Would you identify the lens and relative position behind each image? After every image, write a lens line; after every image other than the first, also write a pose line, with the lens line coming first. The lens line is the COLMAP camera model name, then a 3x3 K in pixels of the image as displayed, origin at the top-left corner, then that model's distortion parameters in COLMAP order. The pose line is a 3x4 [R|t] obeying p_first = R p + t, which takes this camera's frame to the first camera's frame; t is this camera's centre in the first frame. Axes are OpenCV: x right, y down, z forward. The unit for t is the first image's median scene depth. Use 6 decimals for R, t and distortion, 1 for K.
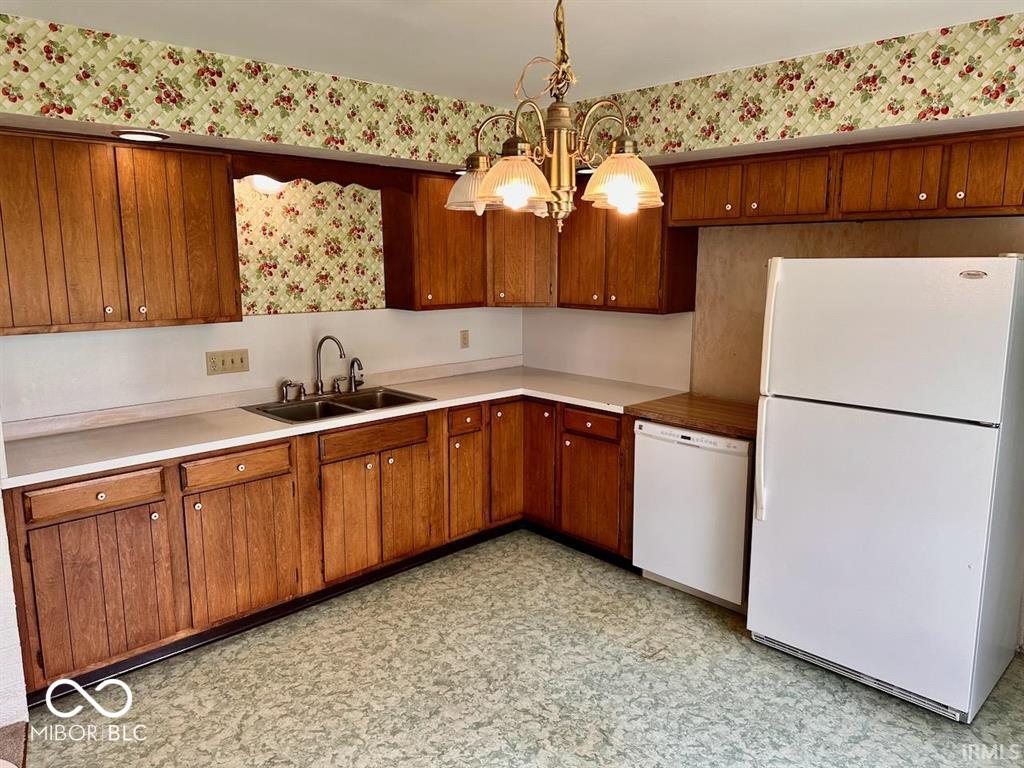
lens RADIAL K [[685.3, 0, 512.0], [0, 685.3, 384.0], [0, 0, 1]] dist [-0.055575, 0.000017]
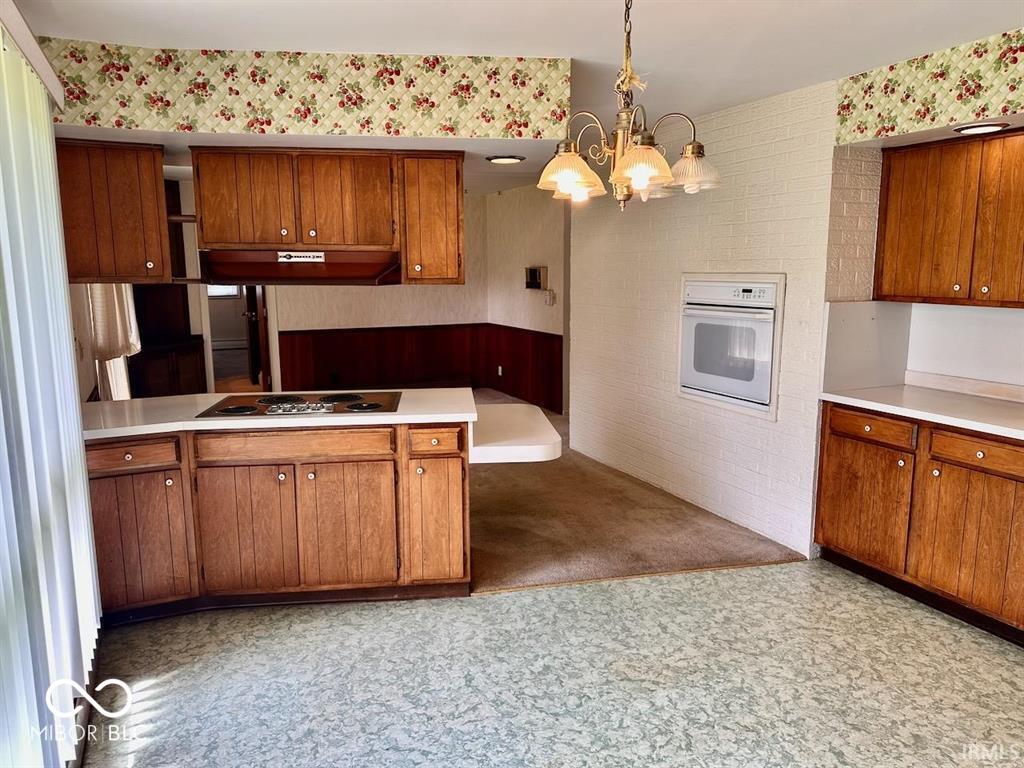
lens RADIAL K [[745.8, 0, 544.1], [0, 745.8, 386.5], [0, 0, 1]] dist [0.095774, -0.179451]
pose [[-0.304619, 0.160419, -0.938868, 0.788168], [-0.154184, 0.964409, 0.214808, -0.106999], [0.939912, 0.210193, -0.269043, 0.667163]]
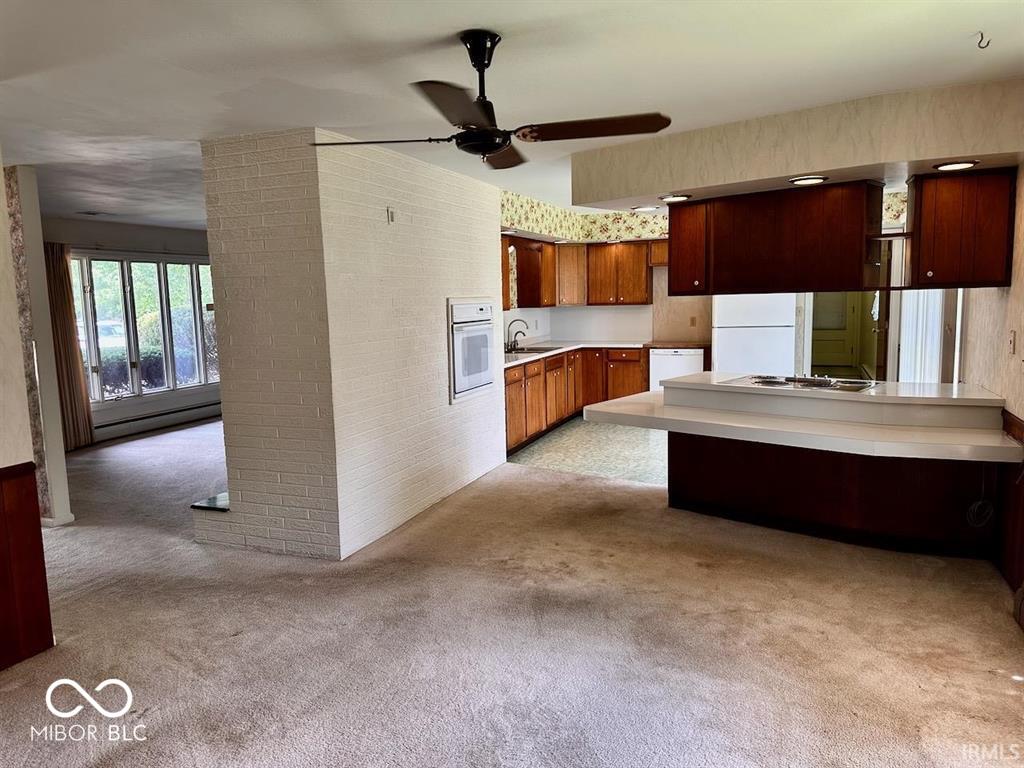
lens RADIAL K [[717.6, 0, 507.6], [0, 717.6, 376.8], [0, 0, 1]] dist [0.089498, -0.118268]
pose [[0.921819, -0.065653, 0.382020, -1.430050], [0.088751, 0.995119, -0.043138, 0.247880], [-0.377324, 0.073670, 0.923147, -1.264742]]
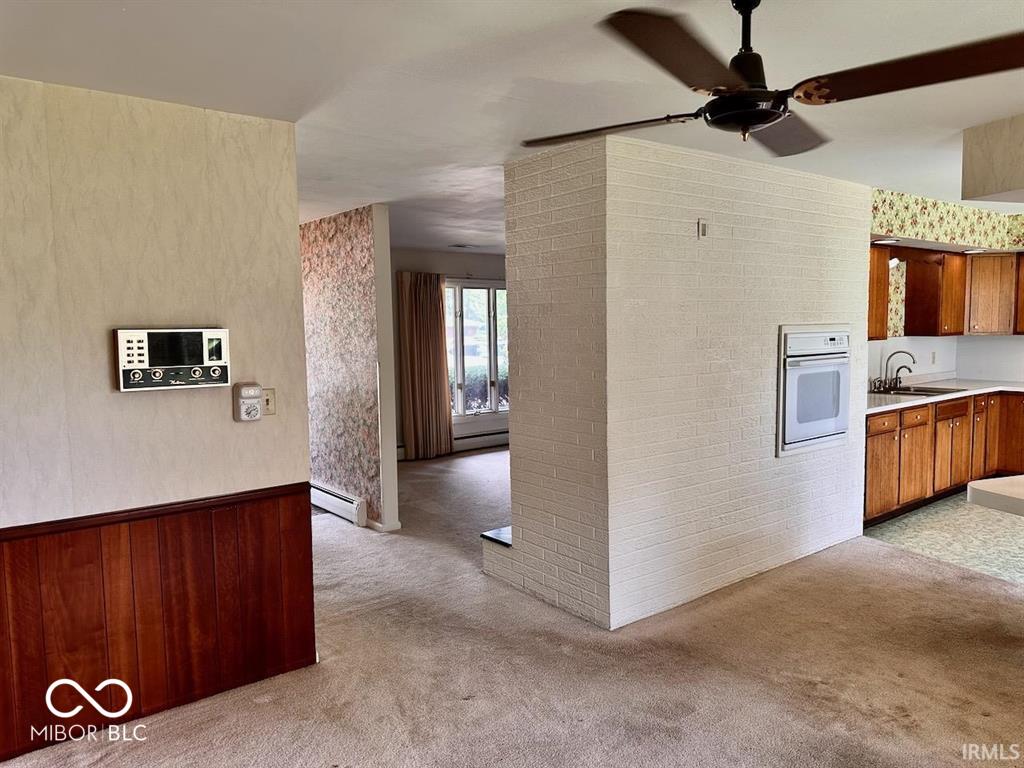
lens RADIAL K [[717.6, 0, 507.6], [0, 717.6, 376.8], [0, 0, 1]] dist [0.089498, -0.118268]
pose [[0.991260, -0.006115, -0.131781, -1.214147], [-0.006340, 0.995563, -0.093883, 0.204302], [0.131770, 0.093898, 0.986823, -1.072437]]
